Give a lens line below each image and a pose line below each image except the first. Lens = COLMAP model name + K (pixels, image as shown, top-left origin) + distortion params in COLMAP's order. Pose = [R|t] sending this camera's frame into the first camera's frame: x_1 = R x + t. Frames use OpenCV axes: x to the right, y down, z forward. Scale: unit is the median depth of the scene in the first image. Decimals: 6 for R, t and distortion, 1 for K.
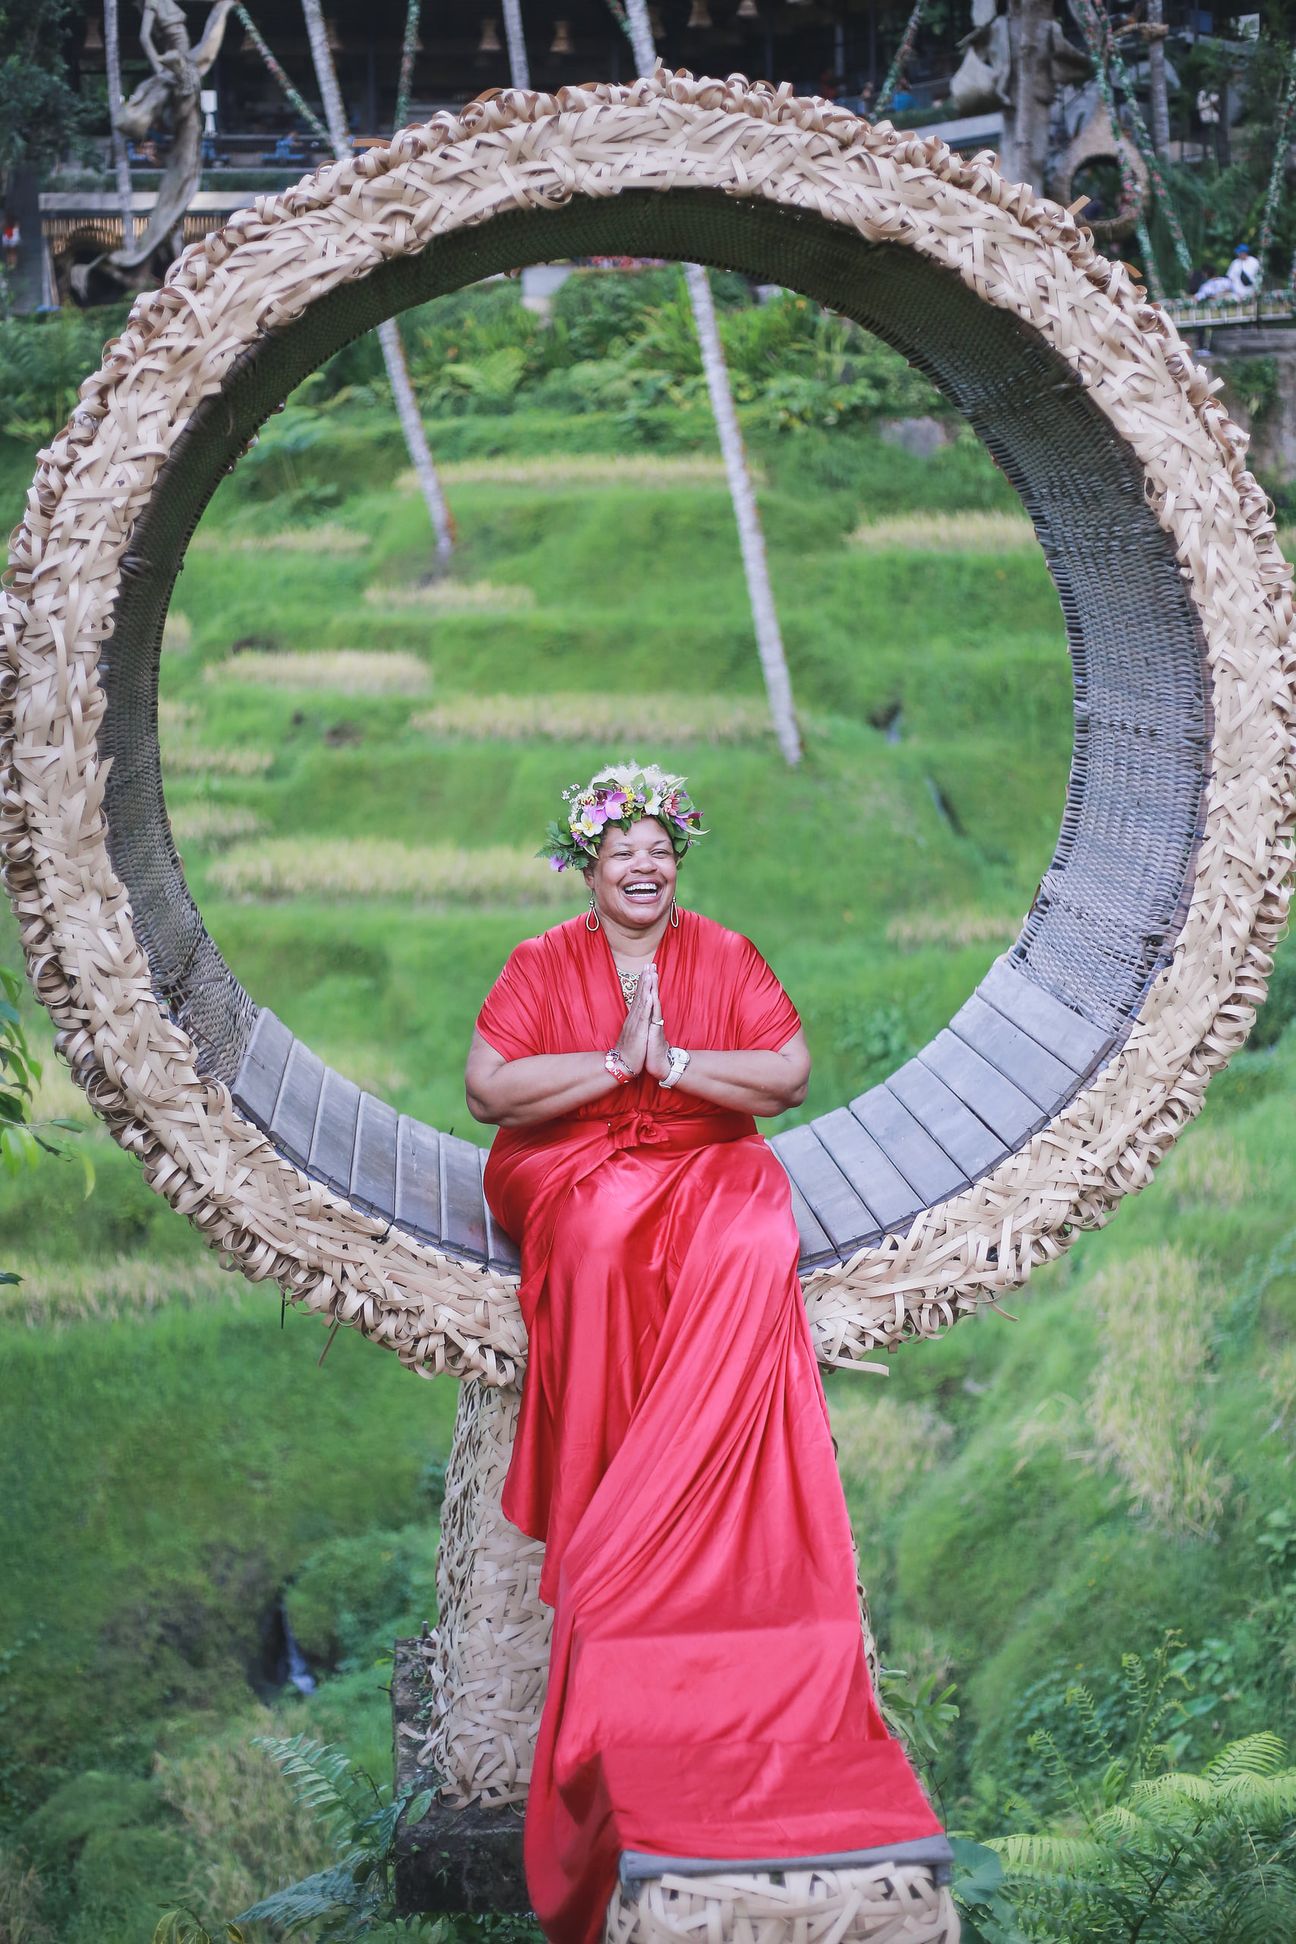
lens RADIAL K [[2753.3, 0, 648.6], [0, 2753.3, 979.8], [0, 0, 1]] dist [-0.109271, -0.041740]
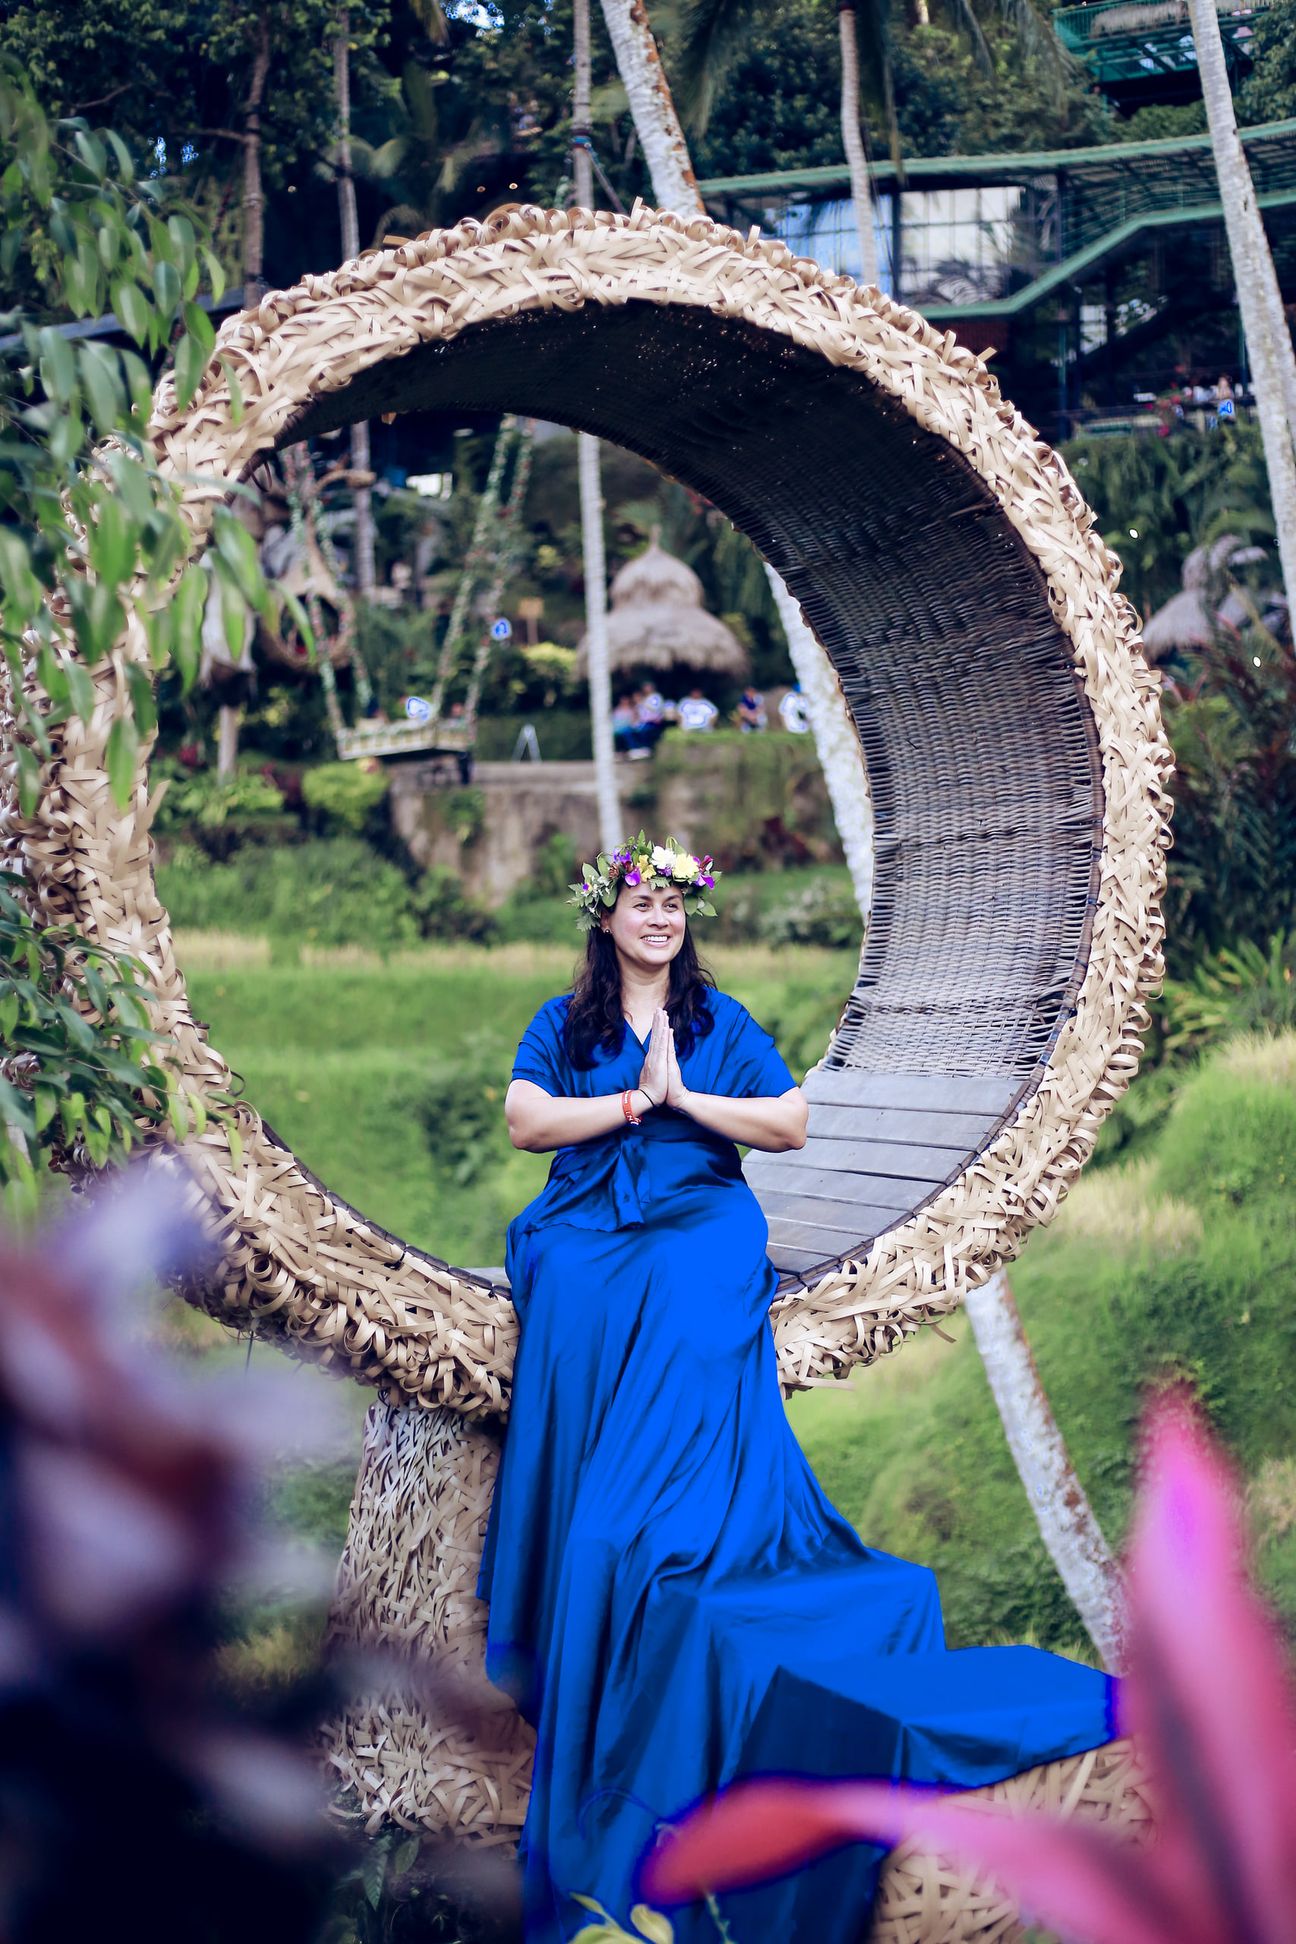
lens RADIAL K [[2753.3, 0, 648.6], [0, 2753.3, 979.8], [0, 0, 1]] dist [-0.109271, -0.041740]
pose [[0.955679, 0.017833, 0.293870, -0.311938], [0.029101, 0.987553, -0.154568, 0.151114], [-0.292969, 0.156270, 0.943265, -0.012751]]
